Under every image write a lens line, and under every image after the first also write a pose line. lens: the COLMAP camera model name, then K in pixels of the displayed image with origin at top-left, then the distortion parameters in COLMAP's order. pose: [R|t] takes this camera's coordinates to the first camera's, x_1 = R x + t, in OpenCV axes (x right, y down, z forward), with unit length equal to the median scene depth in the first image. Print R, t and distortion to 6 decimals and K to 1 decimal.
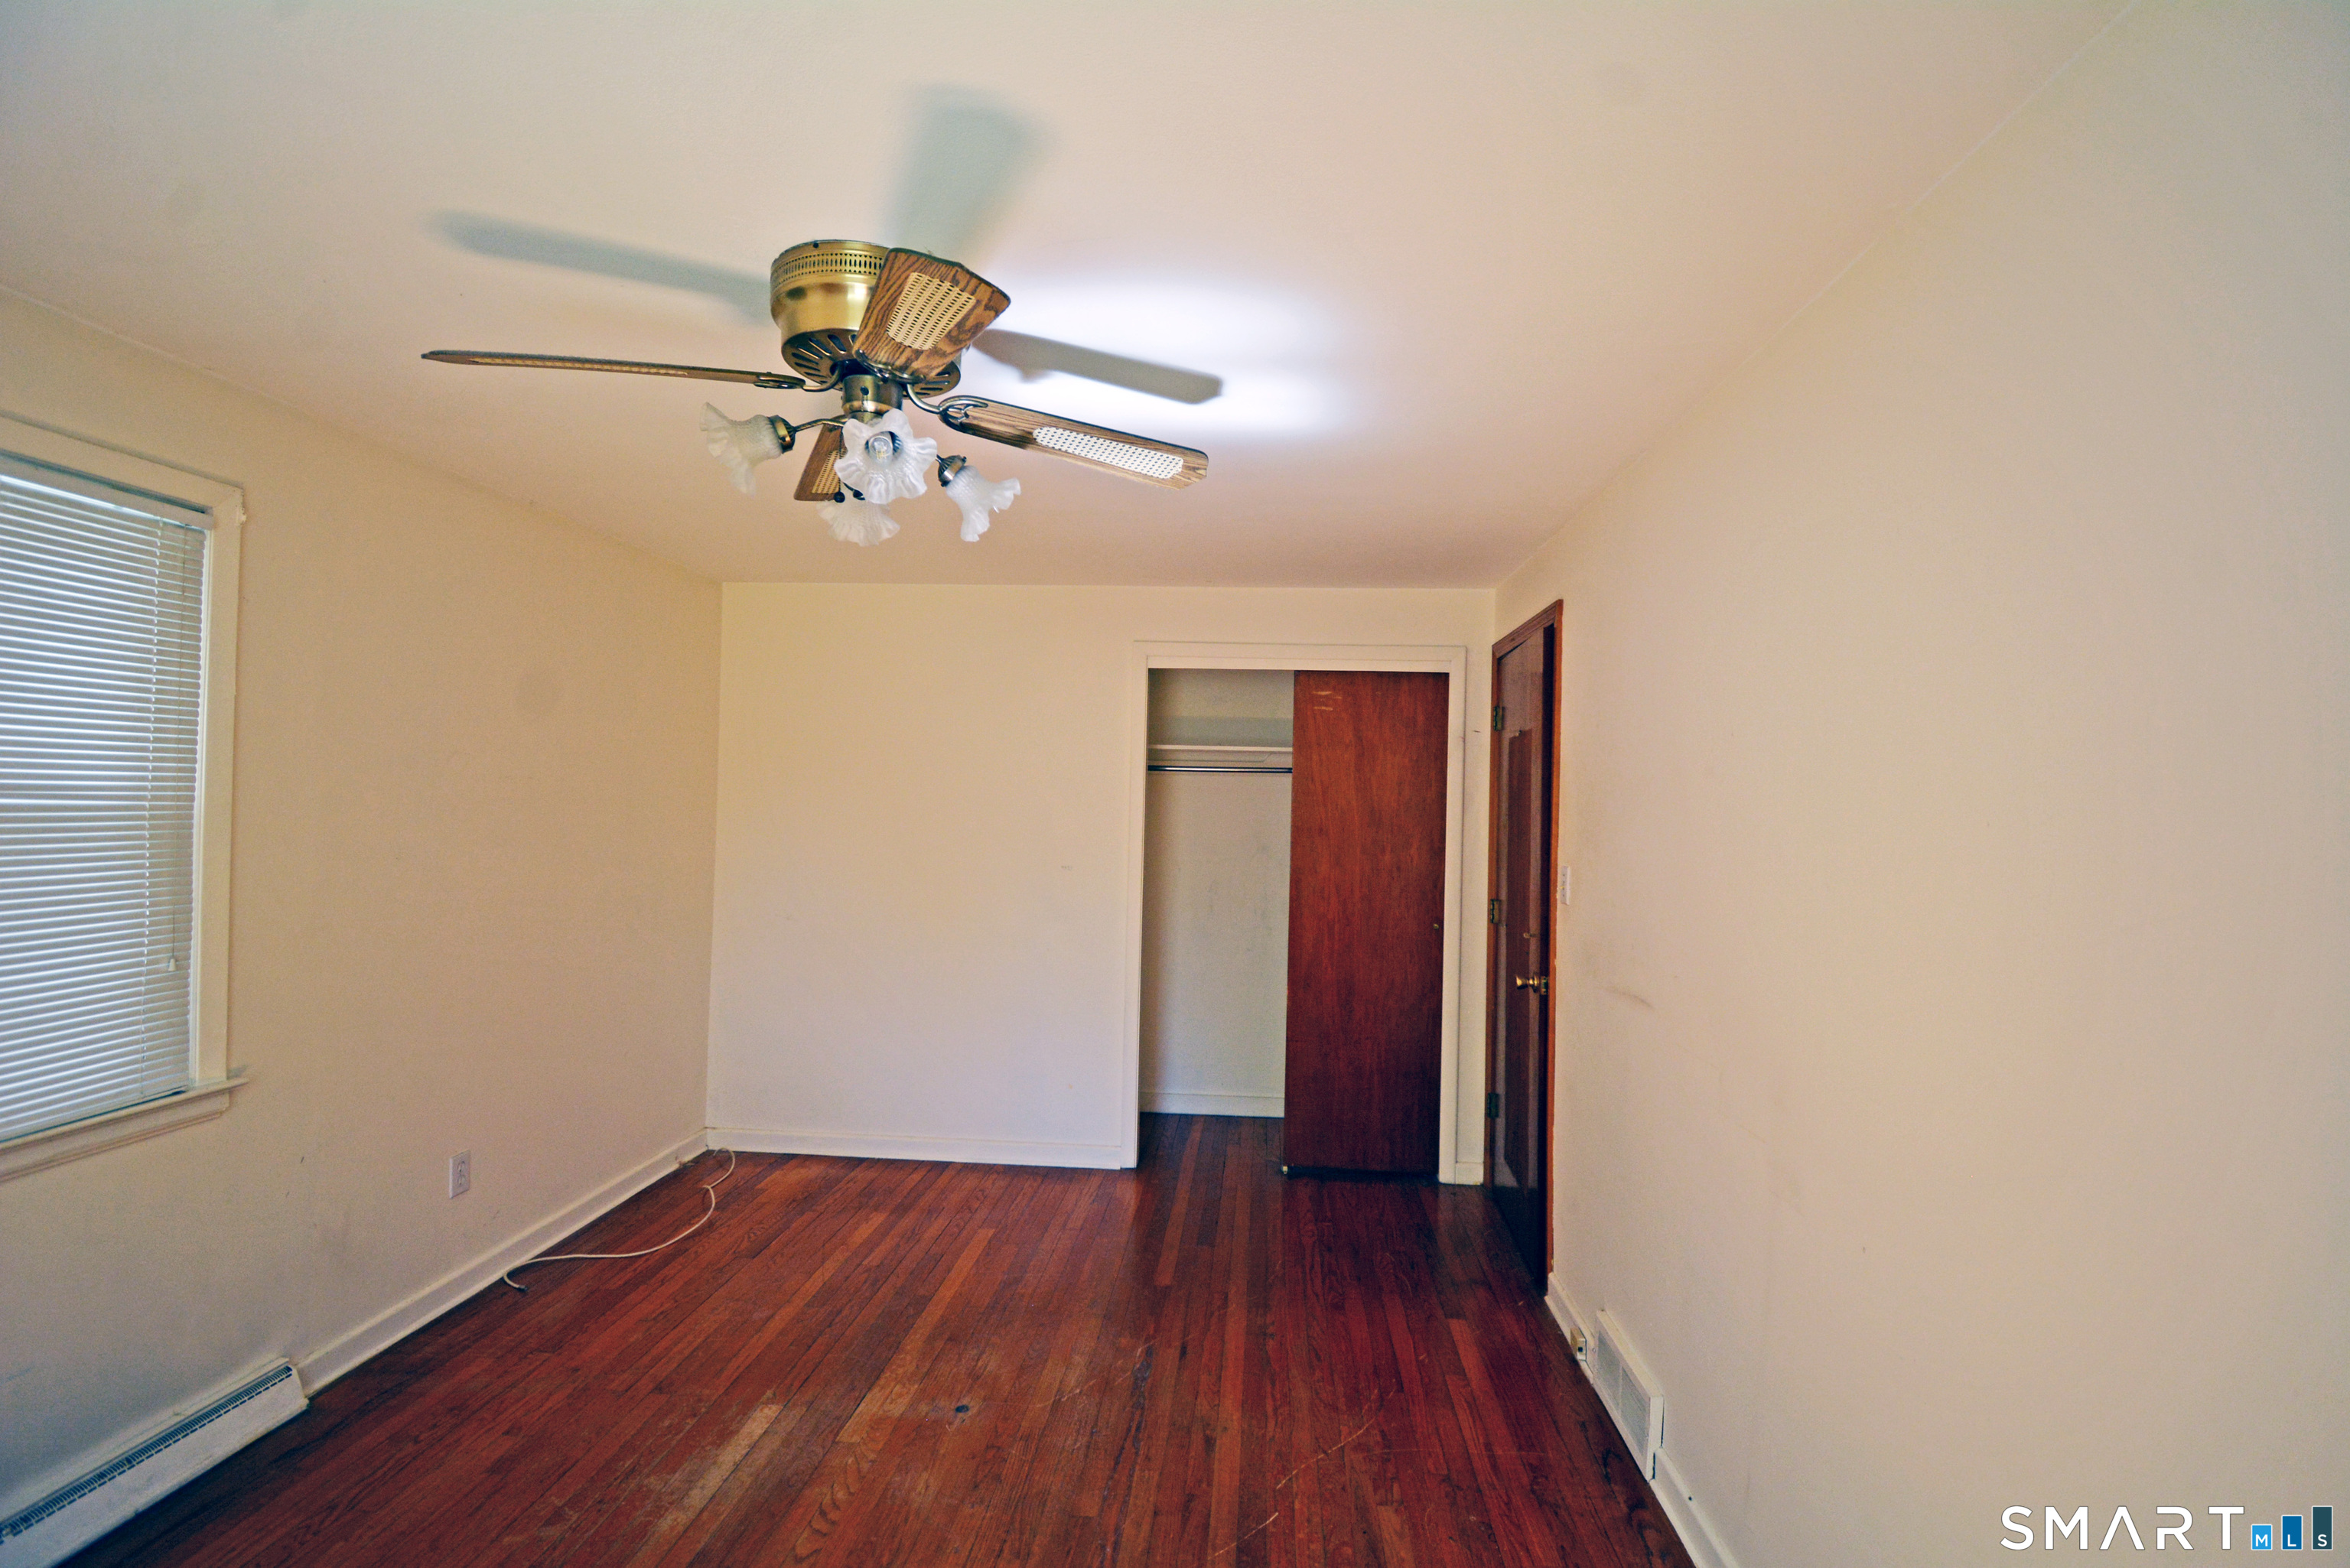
lens RADIAL K [[1037.6, 0, 1189.5], [0, 1037.6, 795.4], [0, 0, 1]] dist [0.022716, -0.026403]
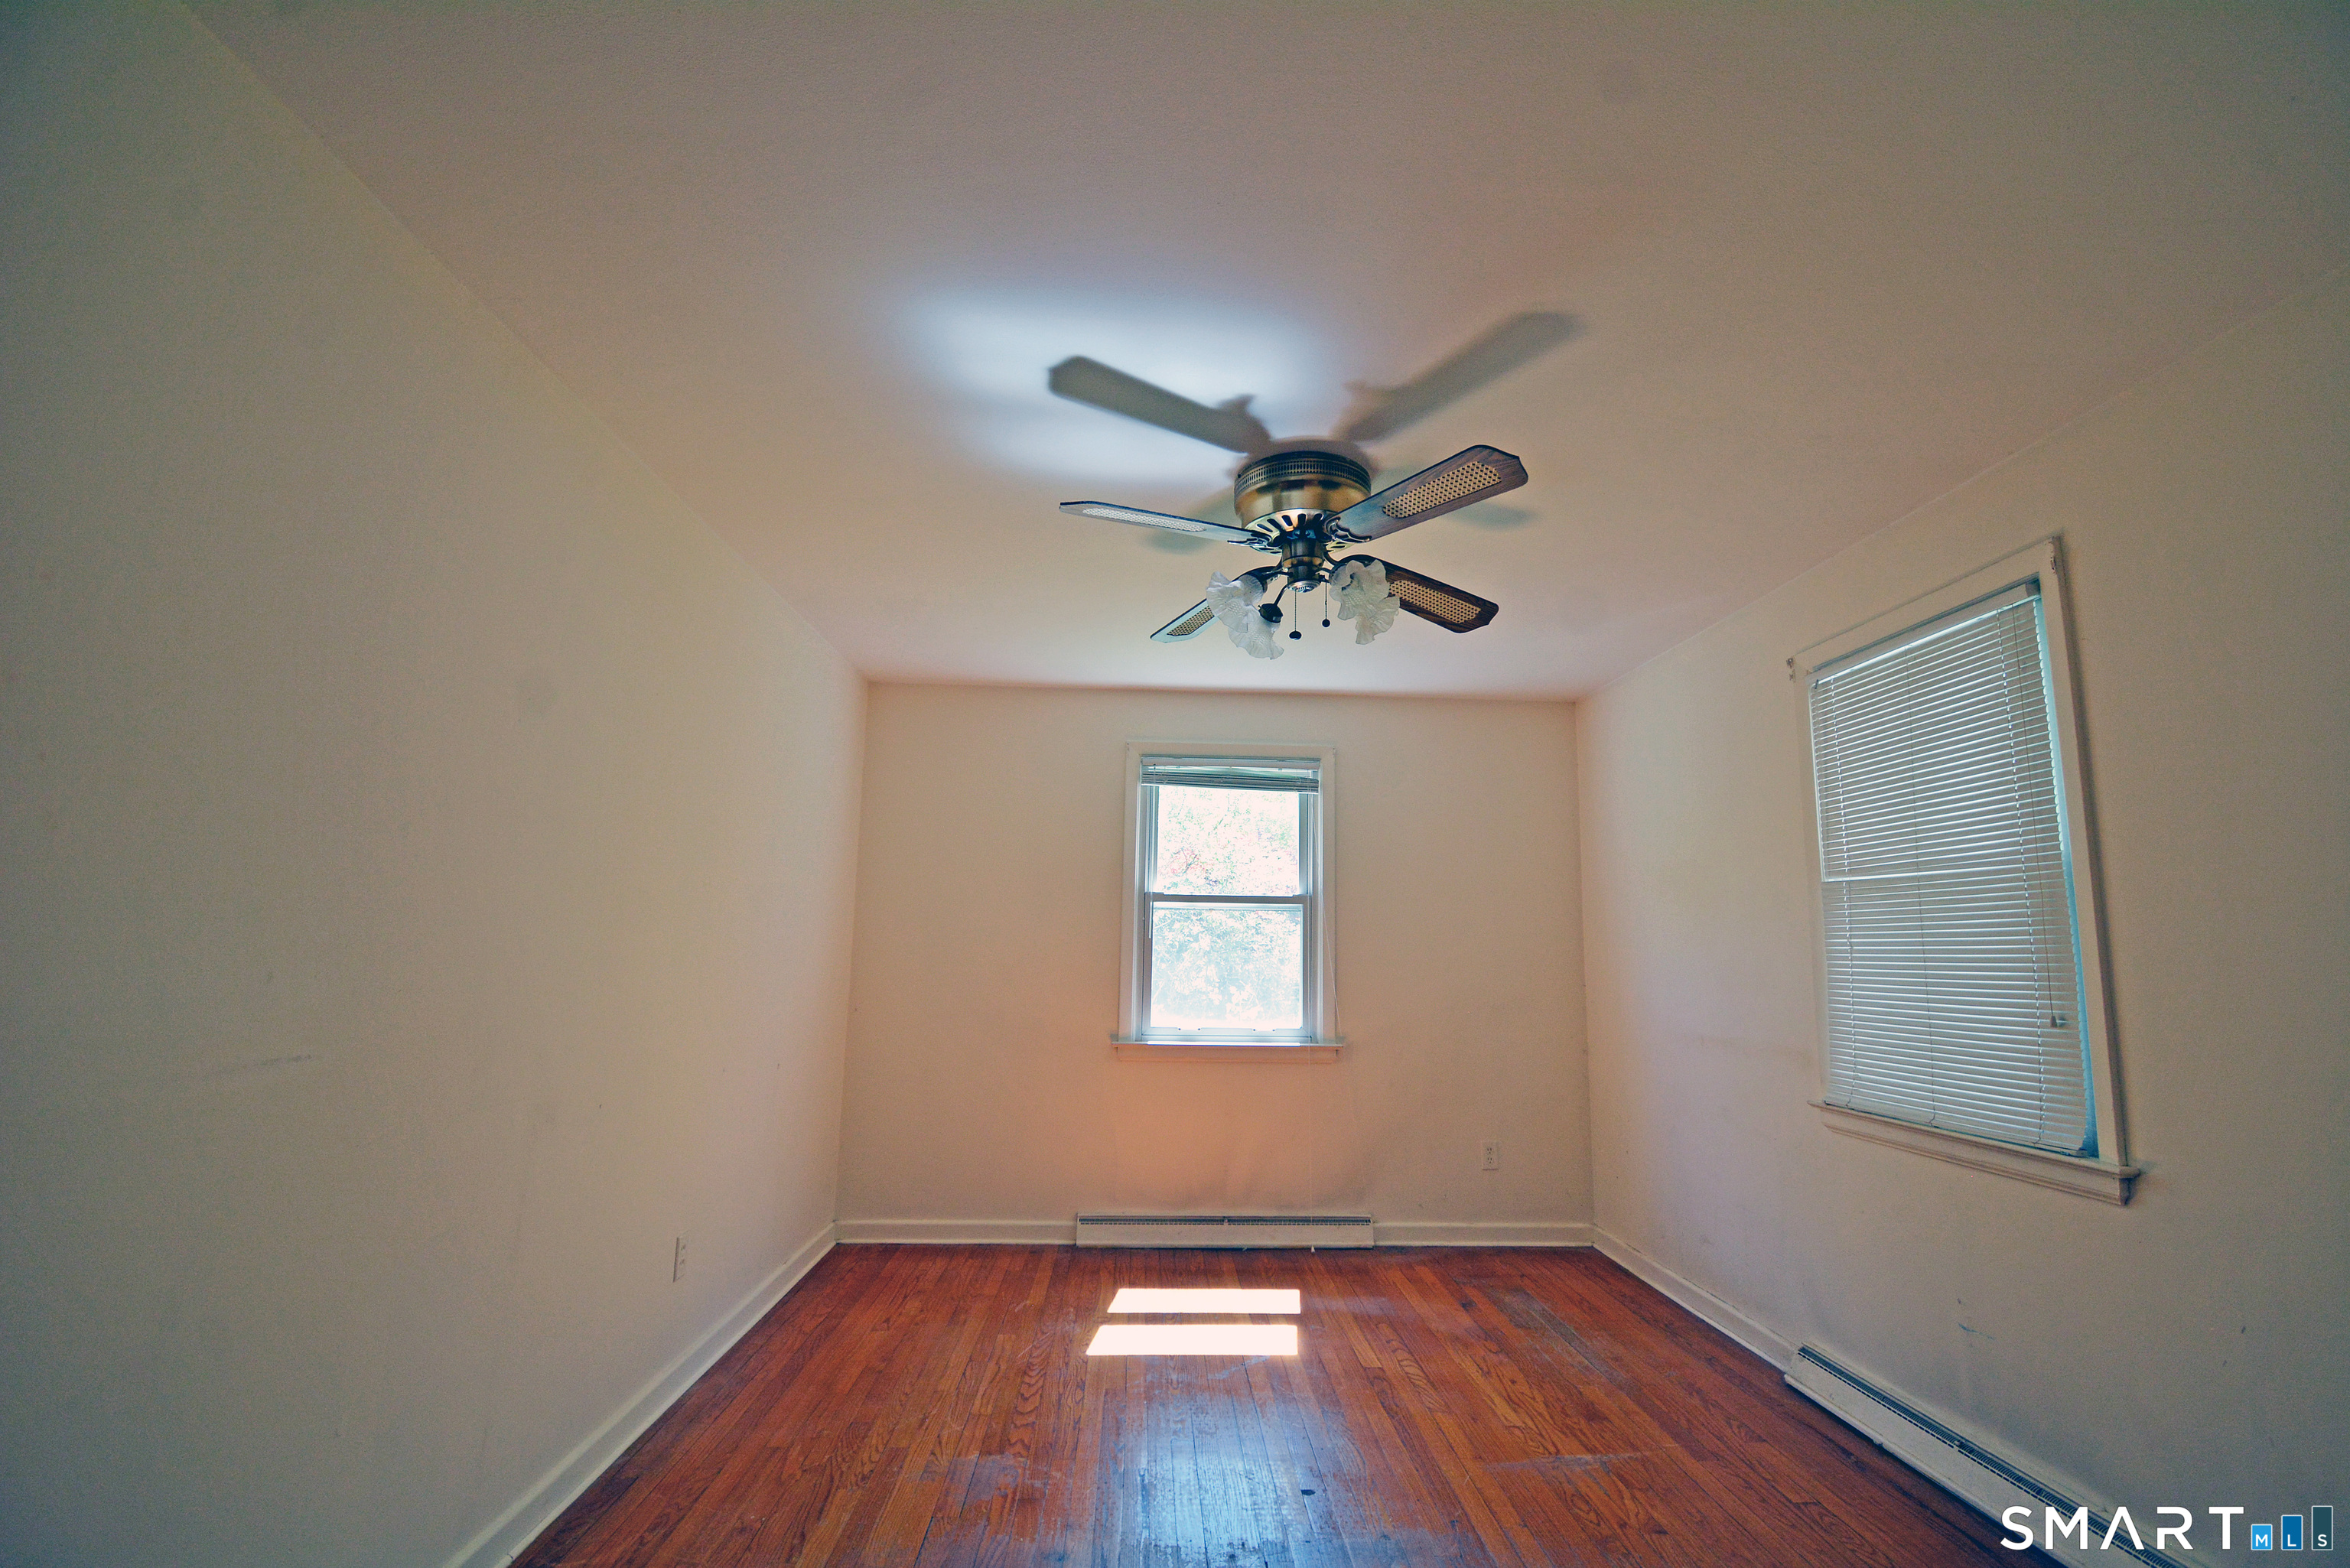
lens RADIAL K [[1037.6, 0, 1189.5], [0, 1037.6, 795.4], [0, 0, 1]] dist [0.022716, -0.026403]
pose [[-0.992042, -0.057505, -0.112004, -0.012741], [-0.039523, 0.986869, -0.156610, 0.137849], [0.119539, -0.150937, -0.981289, 1.937621]]
